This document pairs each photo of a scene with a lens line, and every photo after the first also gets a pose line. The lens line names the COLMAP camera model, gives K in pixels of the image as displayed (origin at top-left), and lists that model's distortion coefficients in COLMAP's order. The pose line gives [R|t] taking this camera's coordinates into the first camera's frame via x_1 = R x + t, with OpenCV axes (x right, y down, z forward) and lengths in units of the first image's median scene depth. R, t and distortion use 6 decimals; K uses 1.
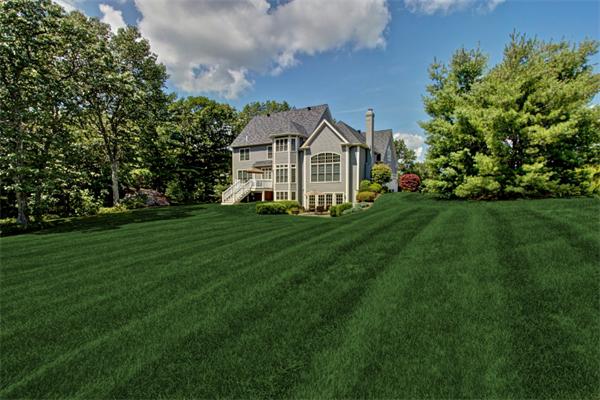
lens RADIAL K [[300.5, 0, 300.0], [0, 300.5, 200.0], [0, 0, 1]] dist [-0.002751, -0.000064]
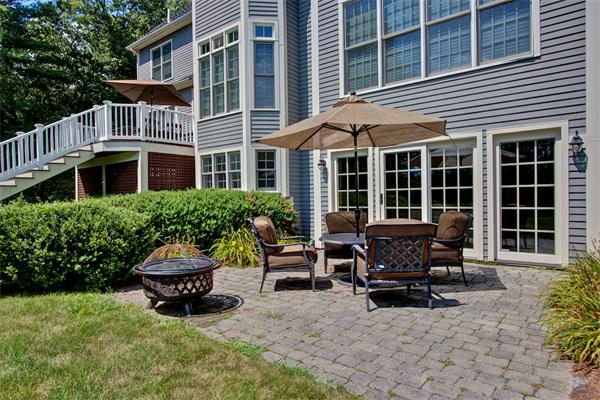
lens RADIAL K [[370.2, 0, 300.0], [0, 370.2, 200.0], [0, 0, 1]] dist [-0.001206, -0.000001]
pose [[0.986782, -0.008004, -0.161856, 0.045247], [0.006954, 0.999951, -0.007048, 0.010195], [0.161904, 0.005829, 0.986789, 0.742903]]
